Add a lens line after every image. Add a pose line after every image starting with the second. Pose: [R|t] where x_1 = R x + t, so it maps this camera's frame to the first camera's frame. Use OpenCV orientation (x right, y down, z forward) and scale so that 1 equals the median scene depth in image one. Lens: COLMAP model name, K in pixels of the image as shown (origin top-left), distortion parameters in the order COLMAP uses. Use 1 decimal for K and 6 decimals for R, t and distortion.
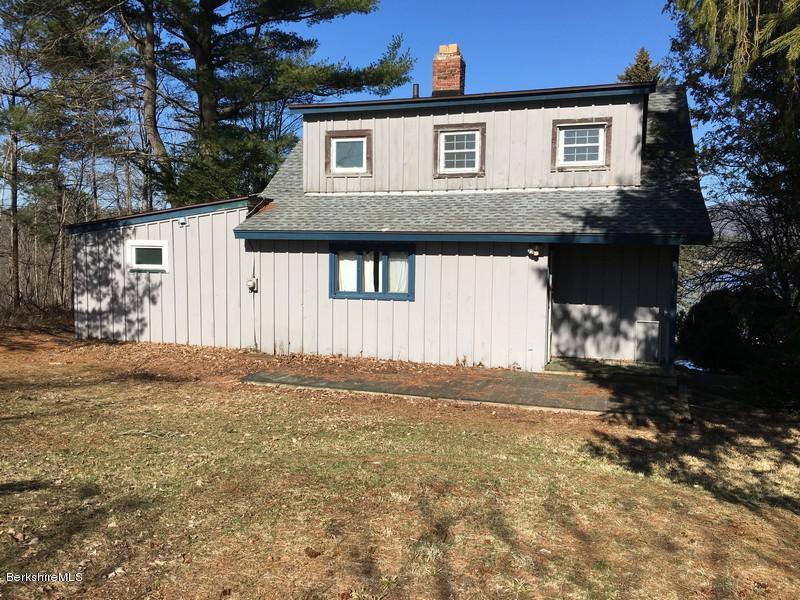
lens RADIAL K [[680.4, 0, 401.5], [0, 680.4, 299.4], [0, 0, 1]] dist [0.071975, 0.012773]
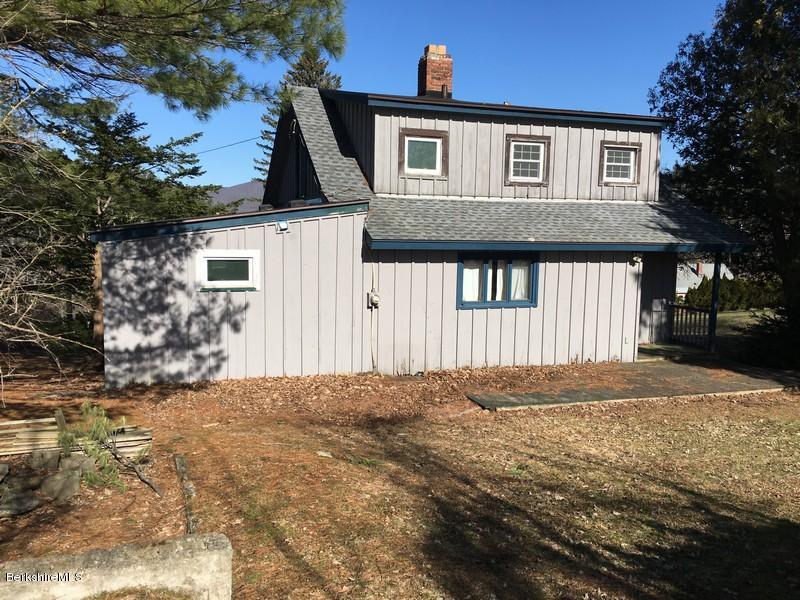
lens RADIAL K [[680.4, 0, 401.0], [0, 680.4, 303.5], [0, 0, 1]] dist [0.071975, 0.012773]
pose [[0.789151, -0.066598, 0.610578, -0.719656], [0.040011, 0.997567, 0.057096, -0.065393], [-0.612895, -0.020627, 0.789895, 0.279168]]
